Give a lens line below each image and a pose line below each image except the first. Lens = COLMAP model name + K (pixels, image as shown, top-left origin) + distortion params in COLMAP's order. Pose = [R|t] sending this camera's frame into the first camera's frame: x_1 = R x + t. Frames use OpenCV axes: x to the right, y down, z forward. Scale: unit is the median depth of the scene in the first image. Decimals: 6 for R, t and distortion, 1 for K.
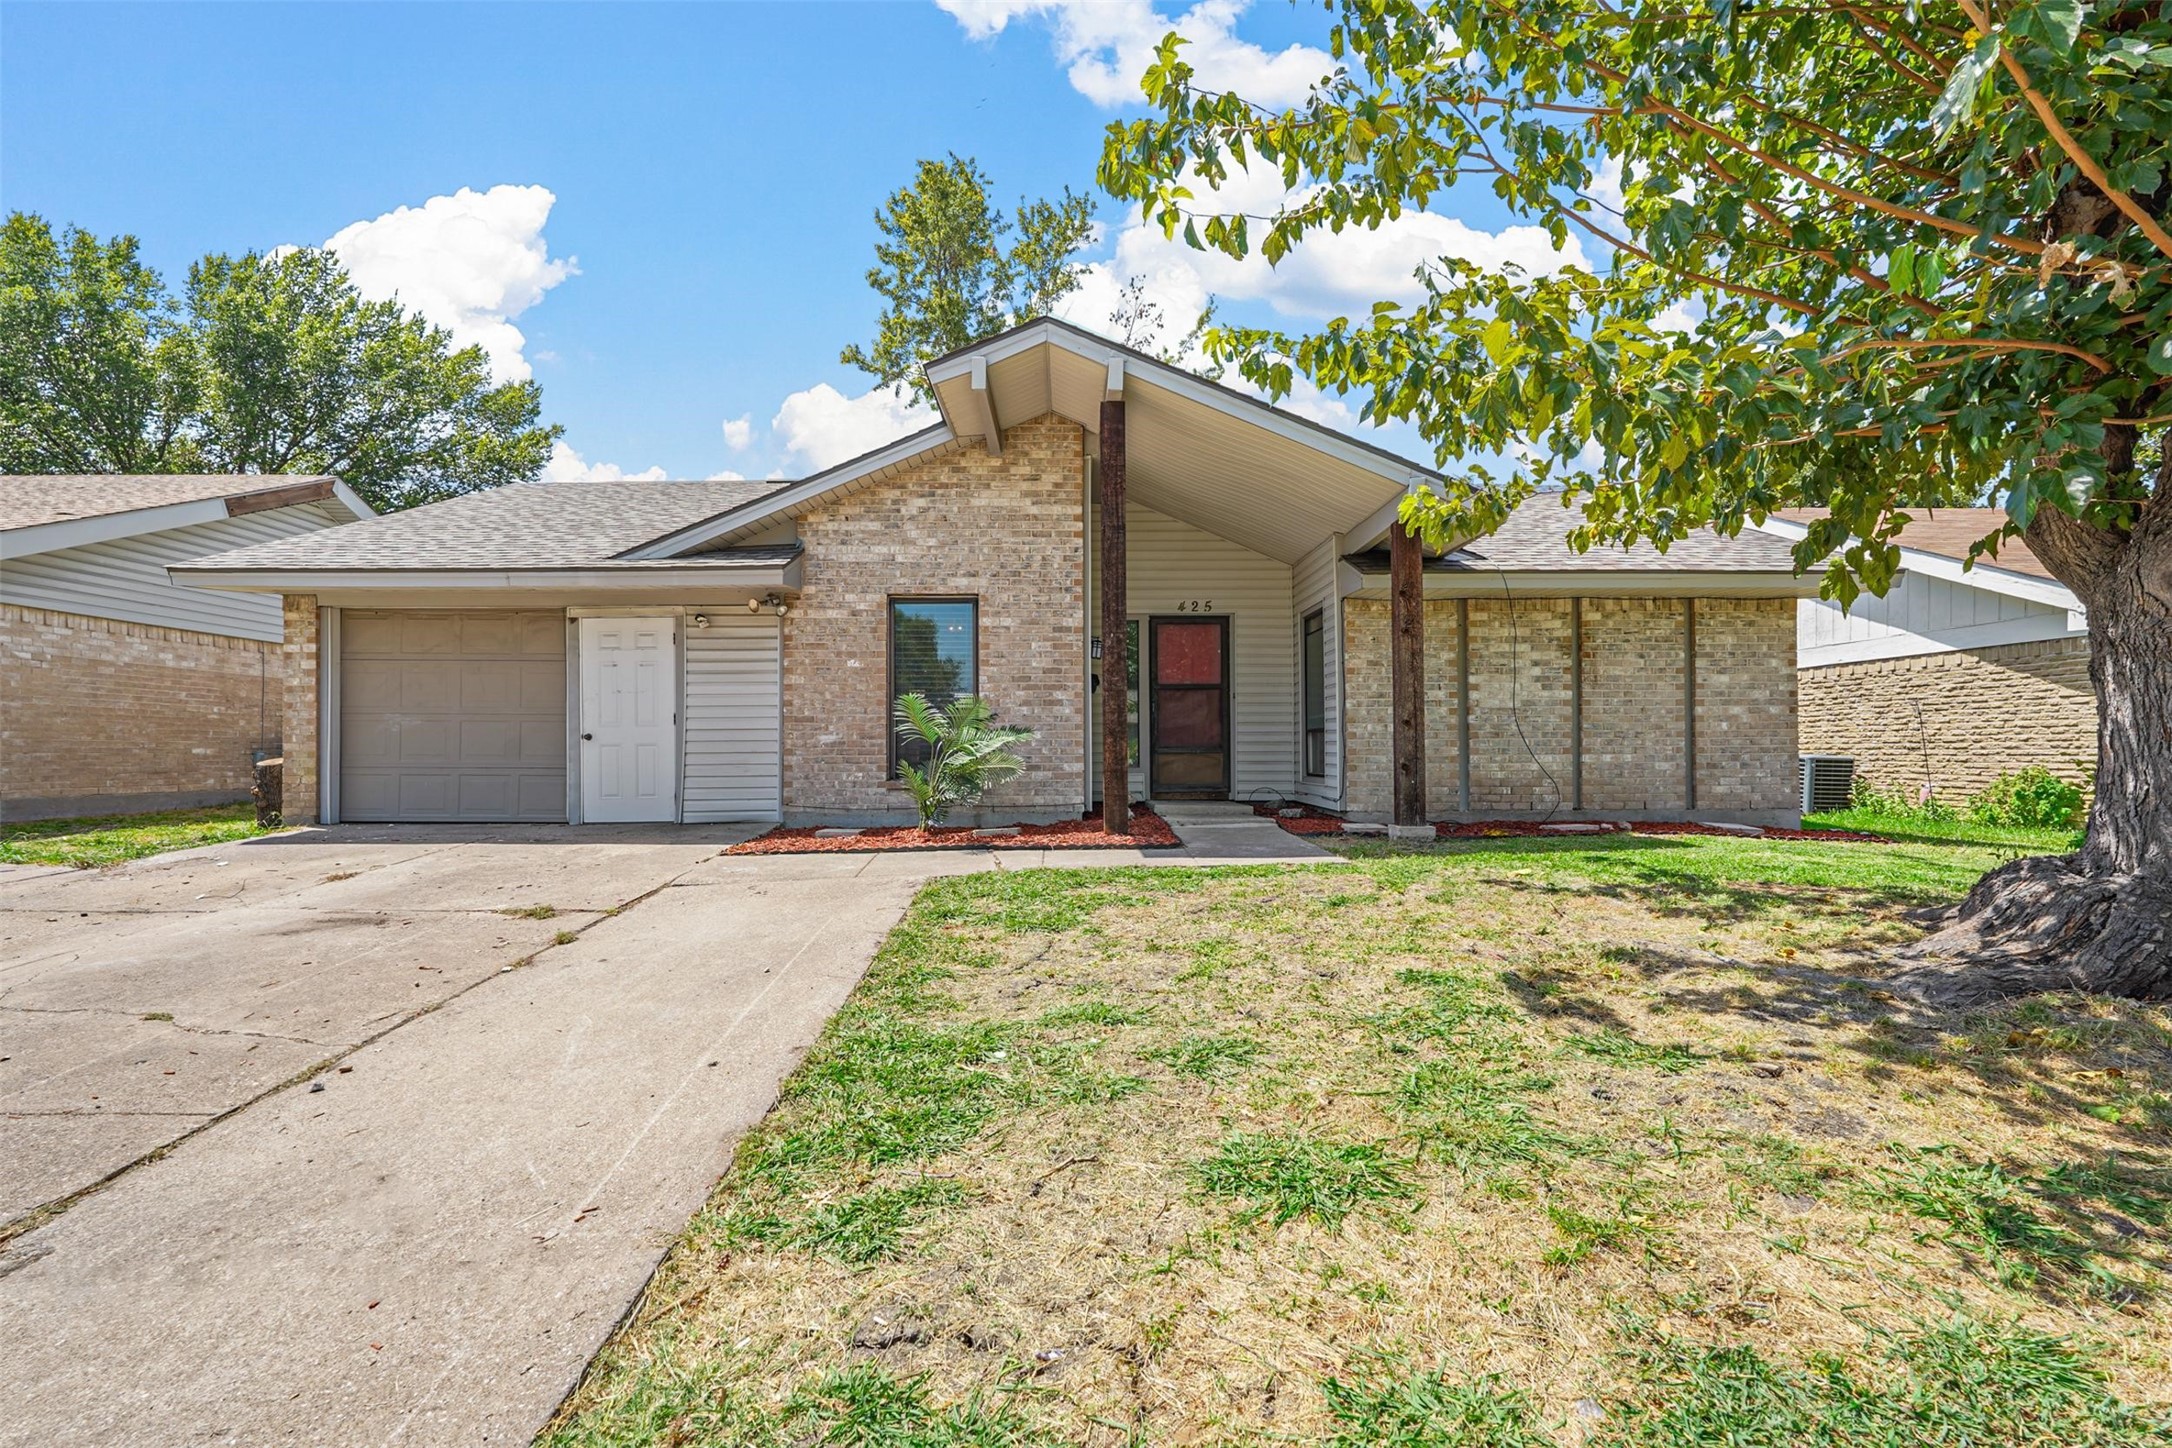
lens RADIAL K [[973.7, 0, 1122.8], [0, 973.7, 743.9], [0, 0, 1]] dist [-0.014634, 0.007266]
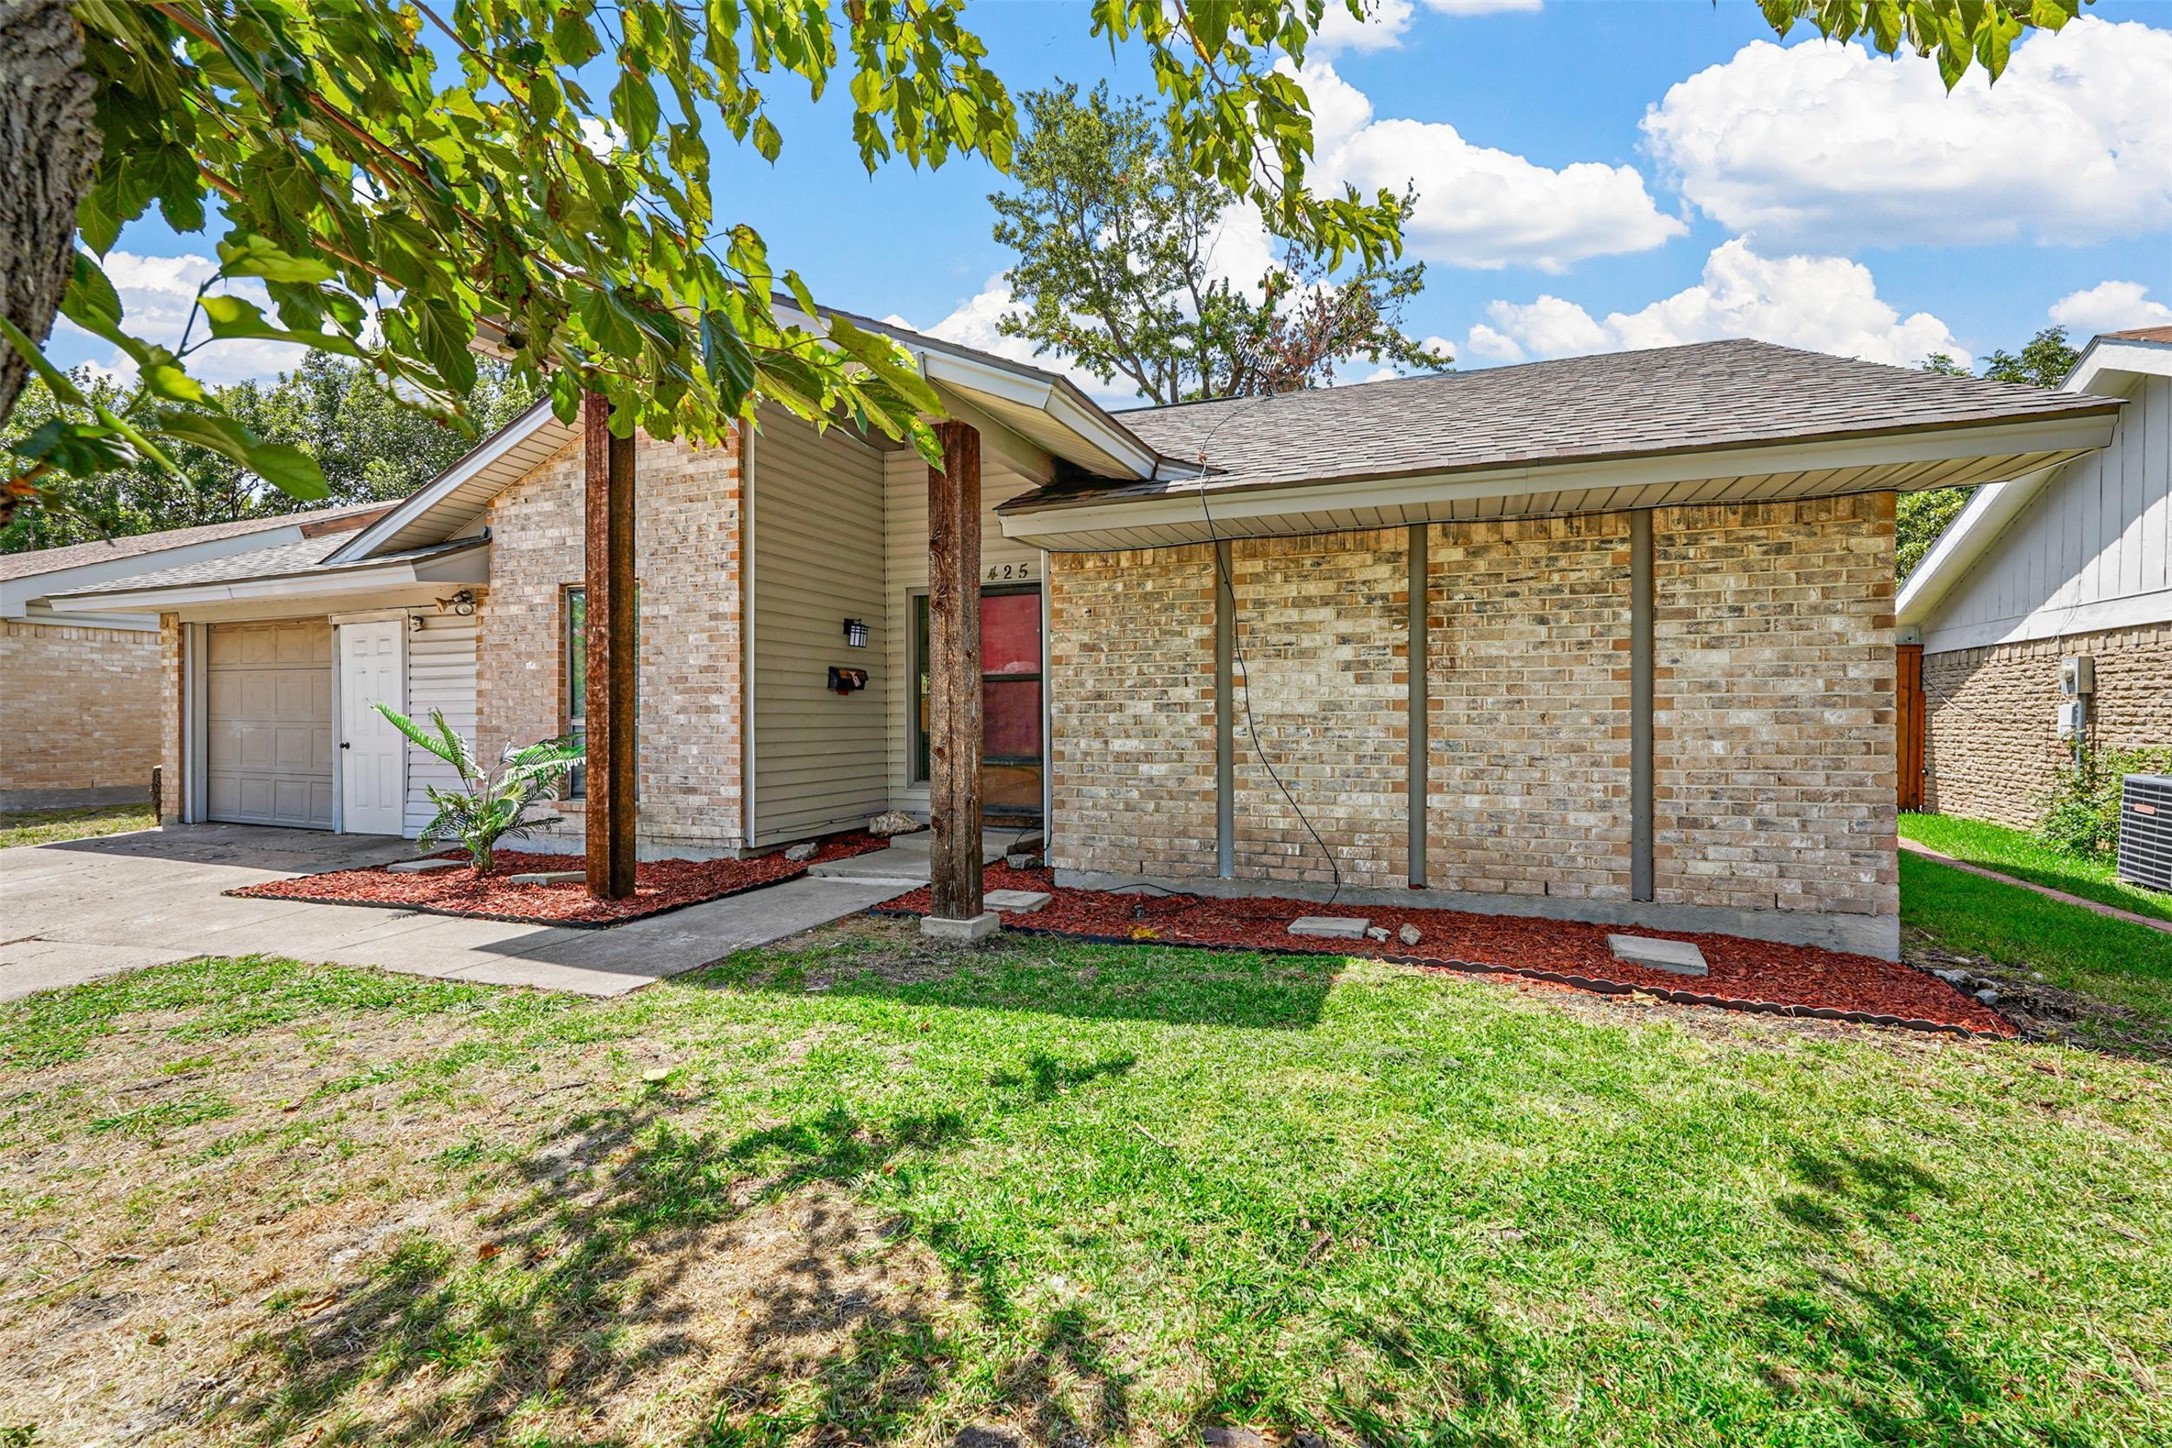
lens RADIAL K [[973.7, 0, 1130.7], [0, 973.7, 719.6], [0, 0, 1]] dist [-0.014634, 0.007266]
pose [[0.917025, 0.002798, -0.398820, 0.561254], [0.003983, 0.999861, 0.016174, -0.045356], [0.398810, -0.016420, 0.916887, 0.409190]]
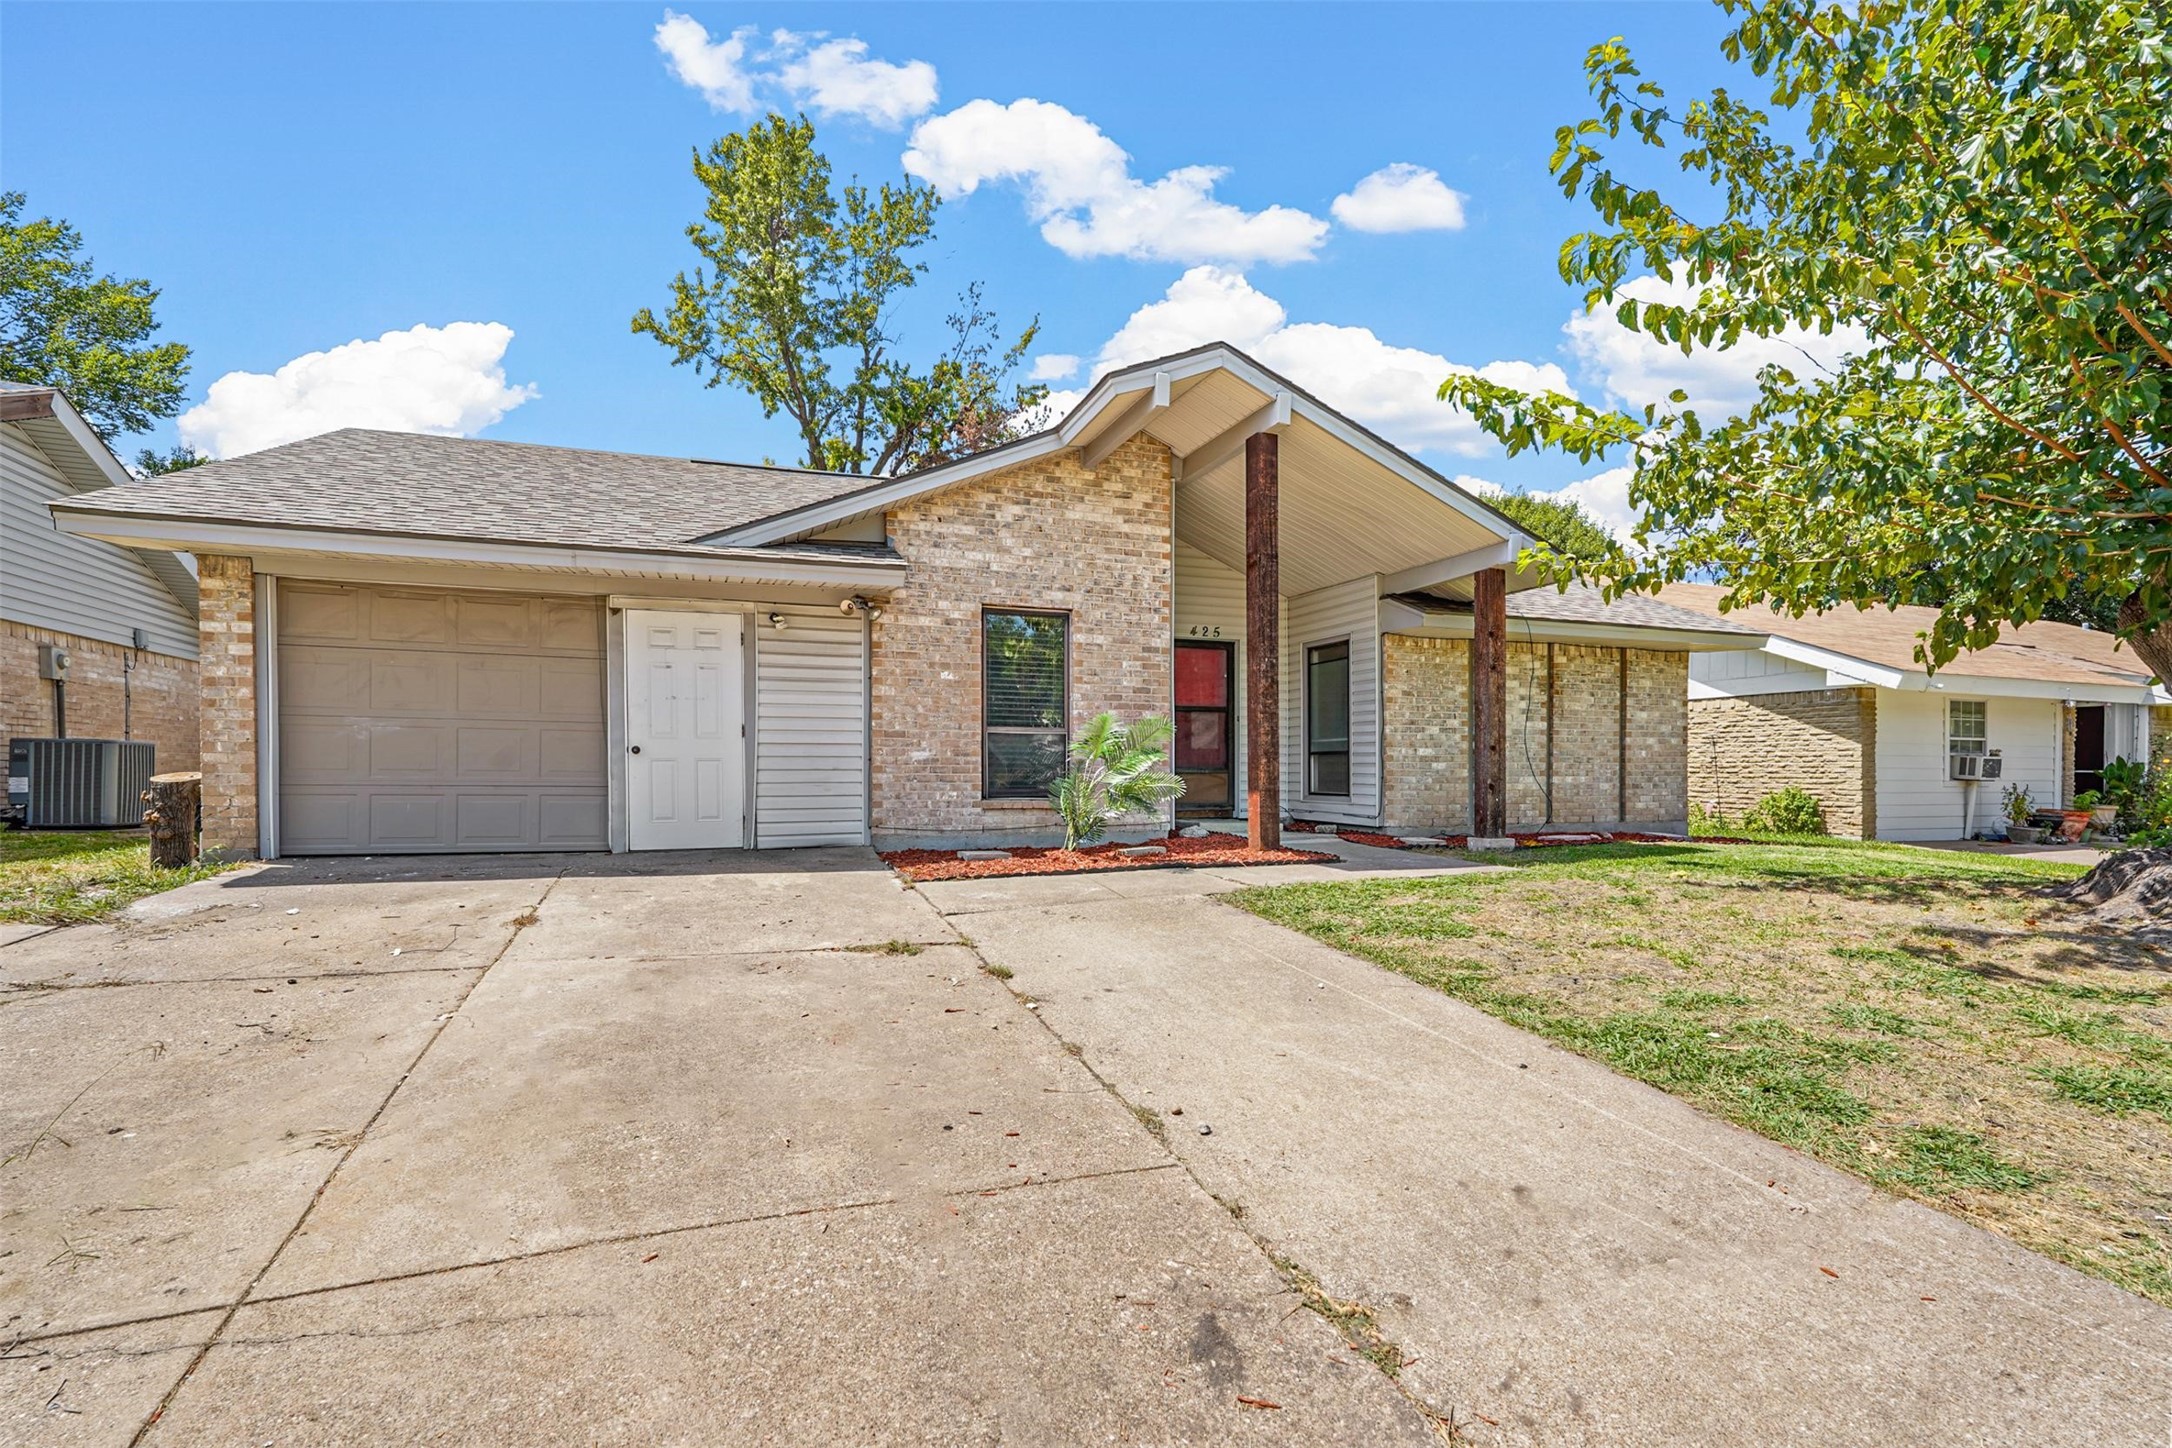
lens RADIAL K [[973.7, 0, 1132.0], [0, 973.7, 784.4], [0, 0, 1]] dist [-0.014634, 0.007266]
pose [[0.944806, 0.002114, 0.327624, -0.411367], [-0.008949, 0.999773, 0.019357, 0.002589], [-0.327509, -0.021221, 0.944610, 0.052012]]
